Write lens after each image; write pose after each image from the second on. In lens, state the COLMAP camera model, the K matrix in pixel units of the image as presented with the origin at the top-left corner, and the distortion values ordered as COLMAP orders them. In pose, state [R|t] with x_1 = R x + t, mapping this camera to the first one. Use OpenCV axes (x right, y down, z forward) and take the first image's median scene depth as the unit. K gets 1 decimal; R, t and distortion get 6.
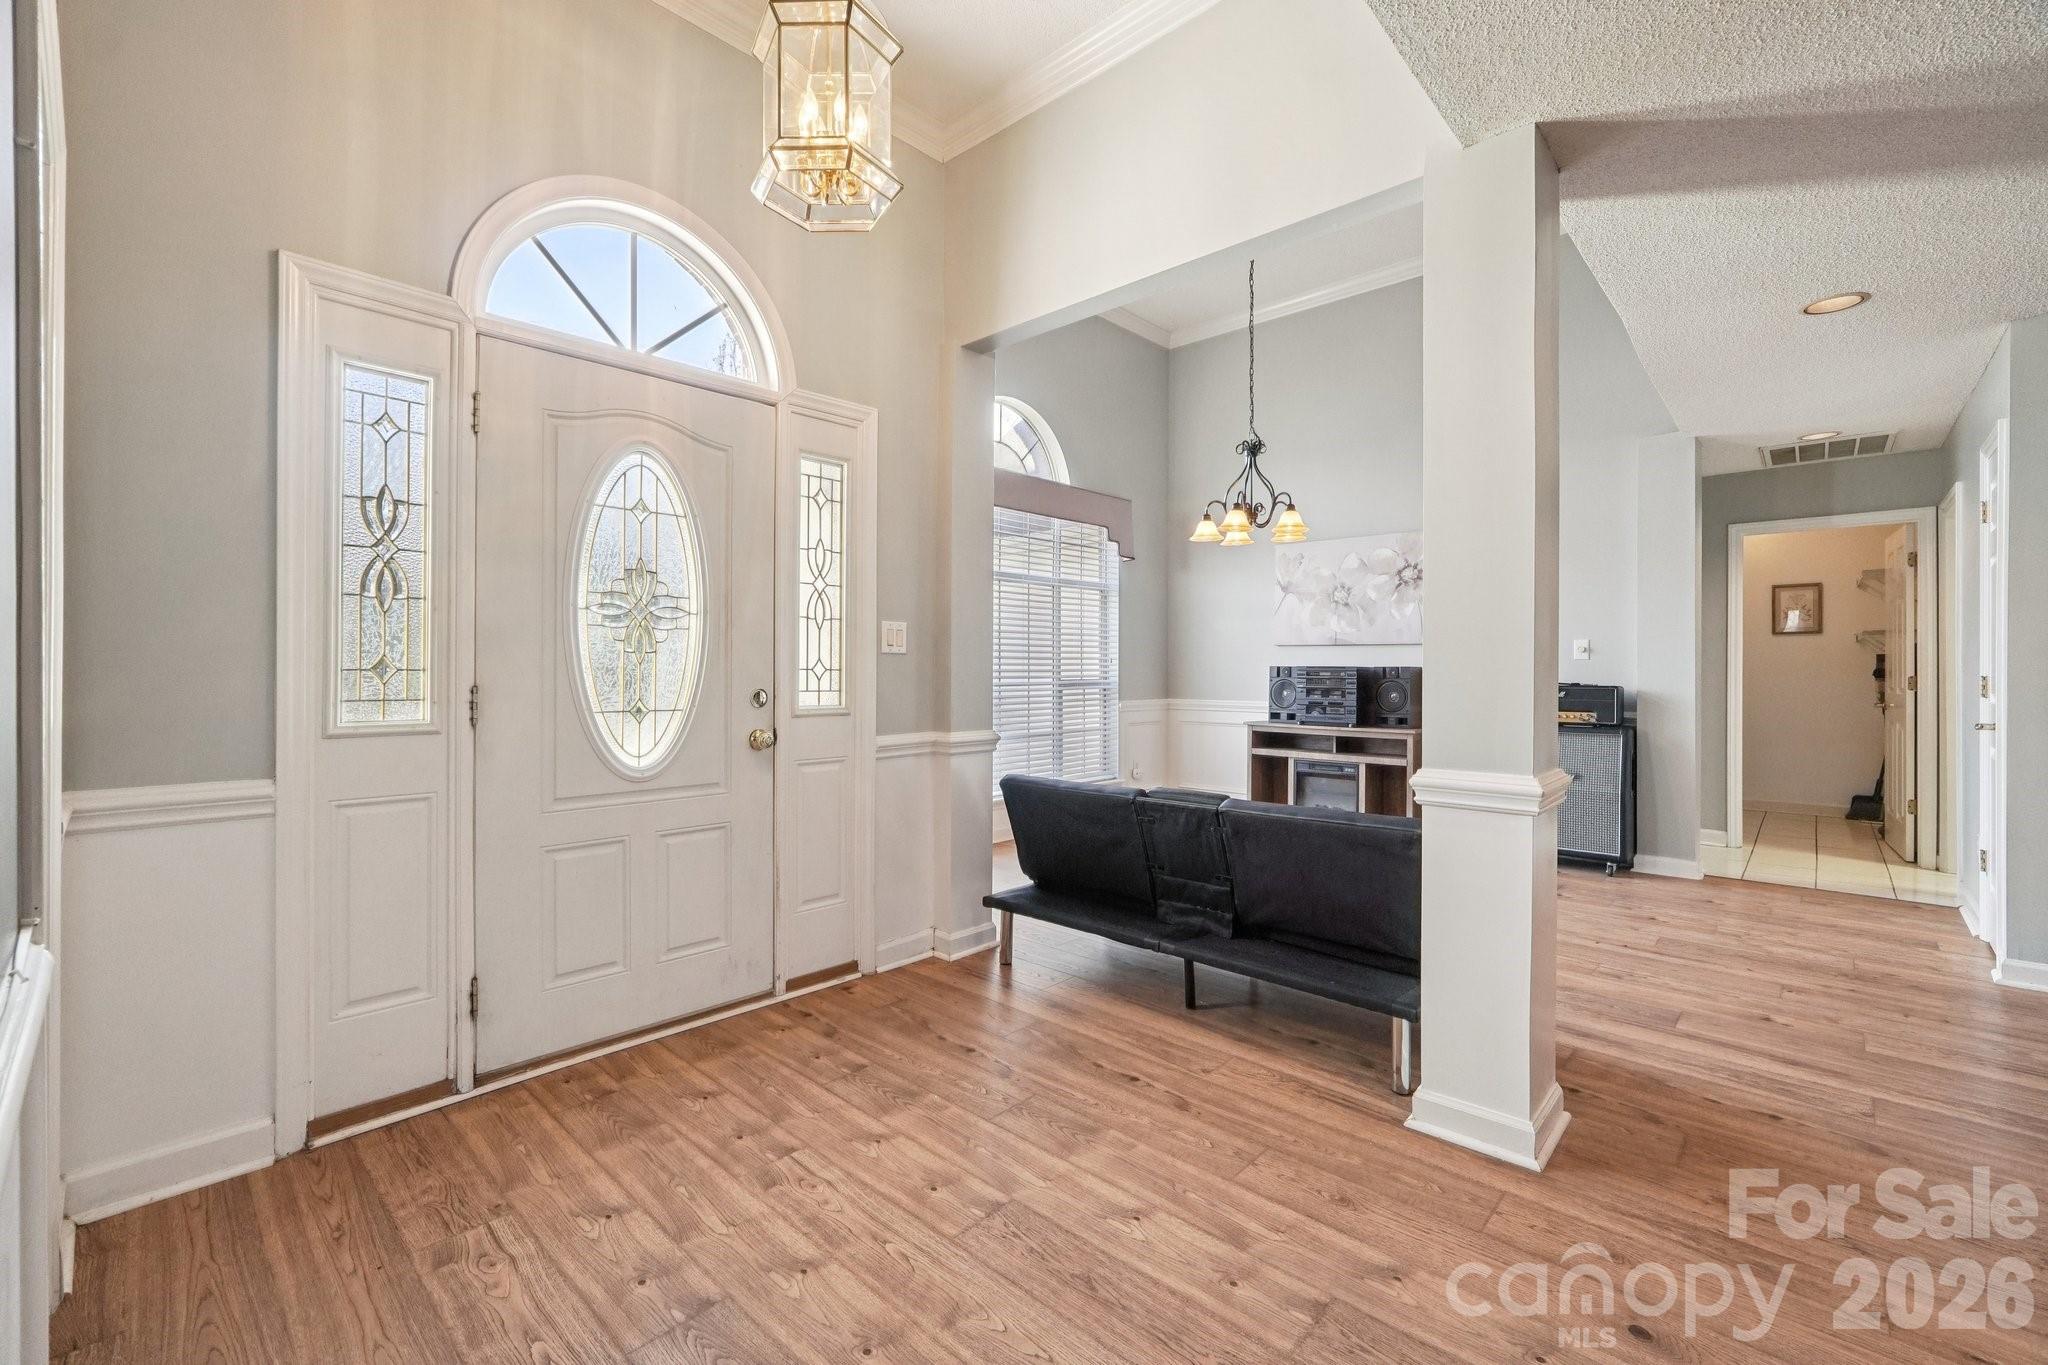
lens RADIAL K [[868.1, 0, 1023.0], [0, 868.1, 679.3], [0, 0, 1]] dist [-0.004210, 0.000366]
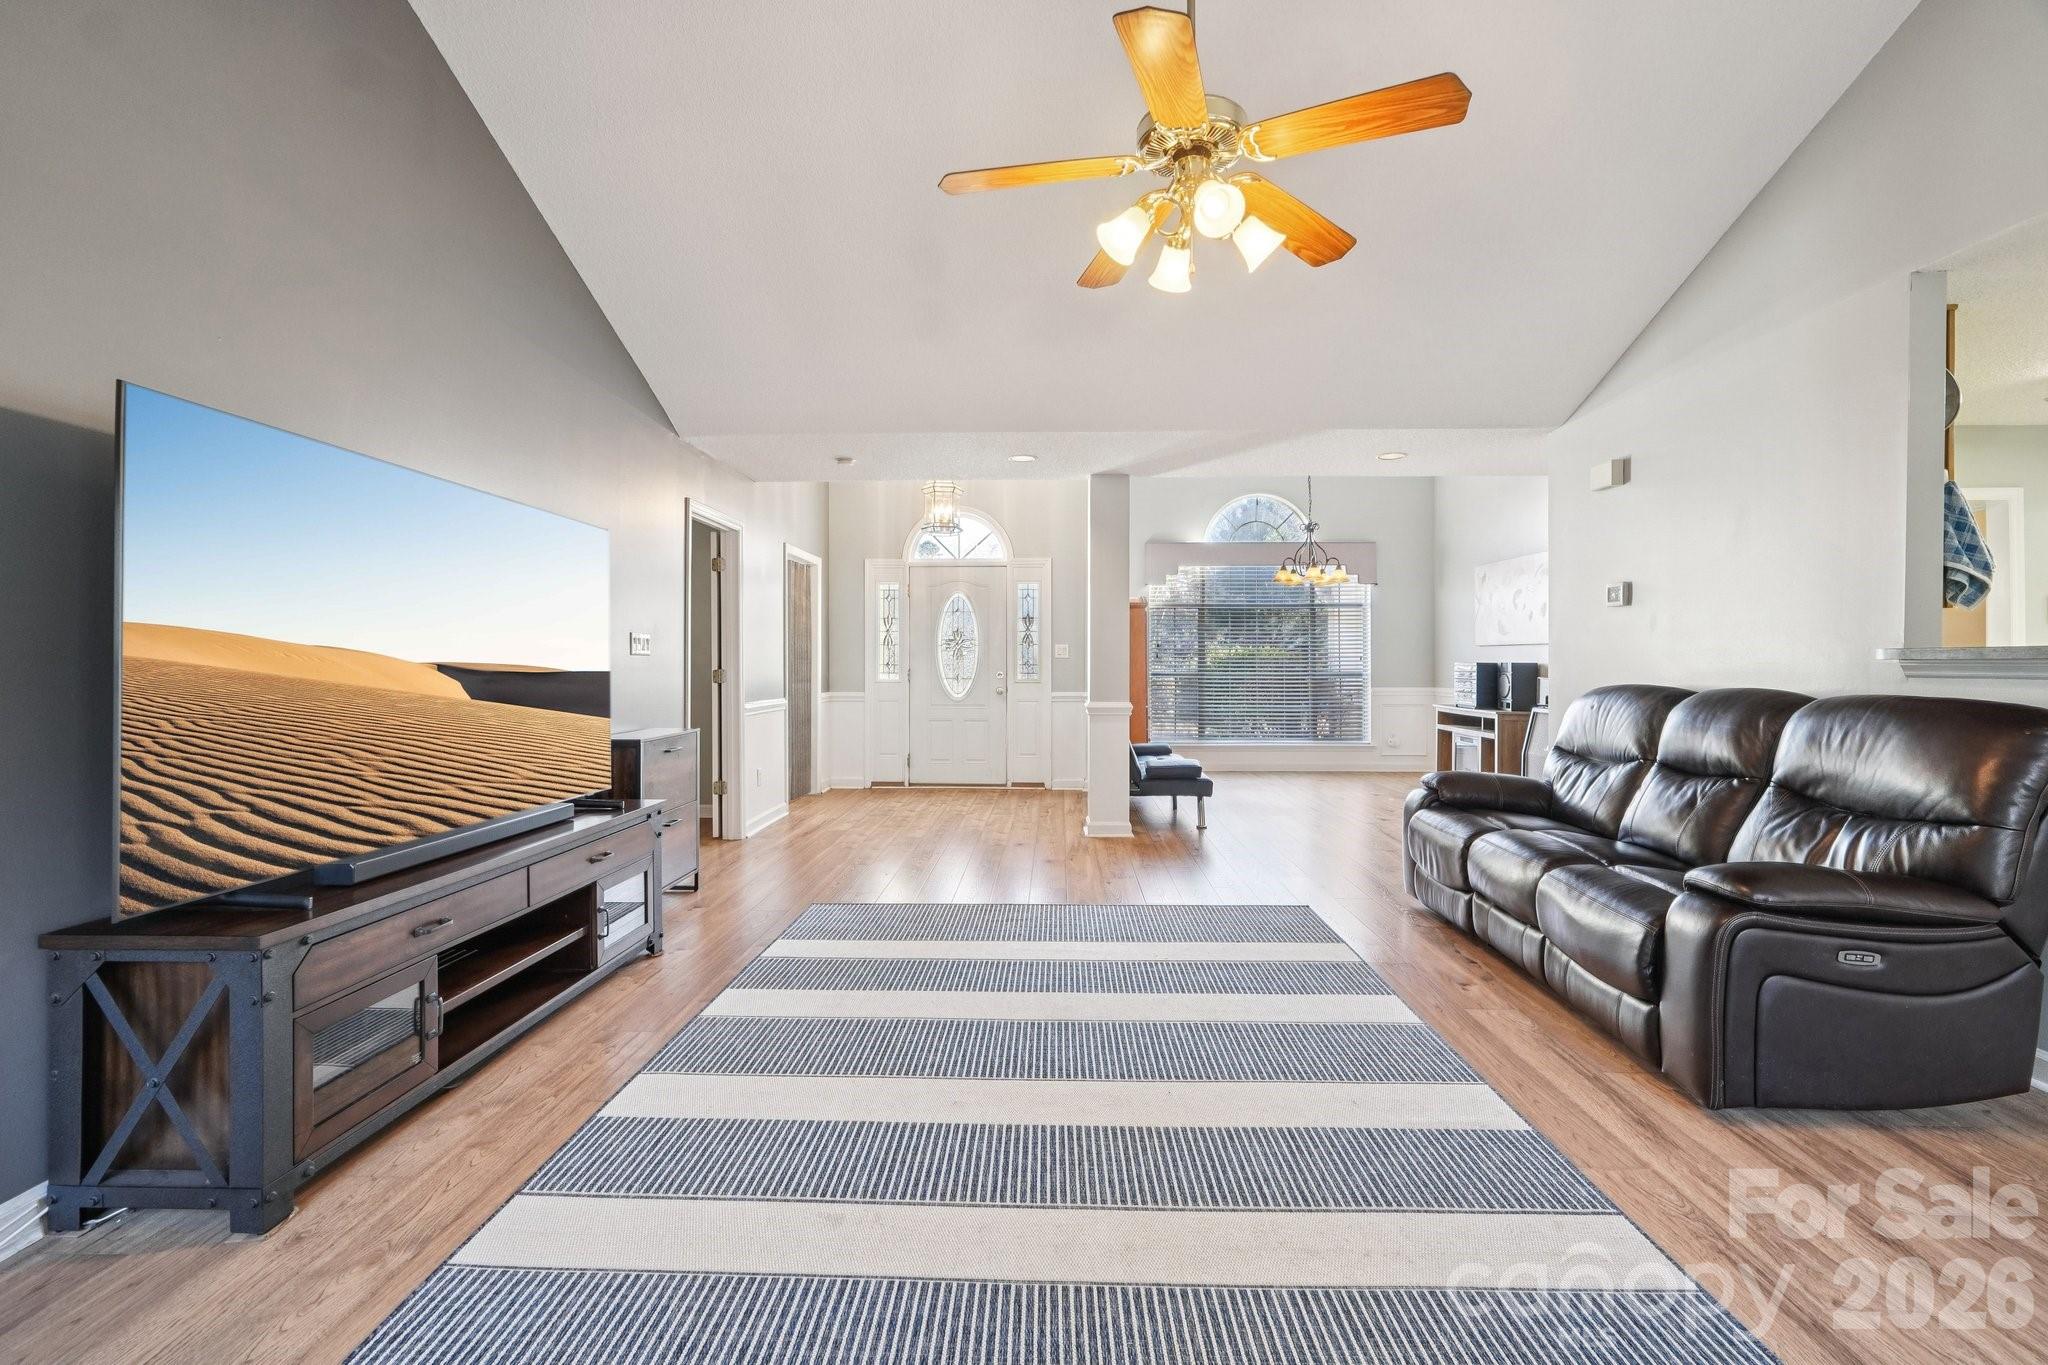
lens RADIAL K [[868.1, 0, 1023.0], [0, 868.1, 679.3], [0, 0, 1]] dist [-0.004210, 0.000366]
pose [[0.662068, 0.008921, -0.749391, 0.868516], [-0.008474, 0.999954, 0.004417, 0.010673], [0.749396, 0.003426, 0.662113, -0.364346]]
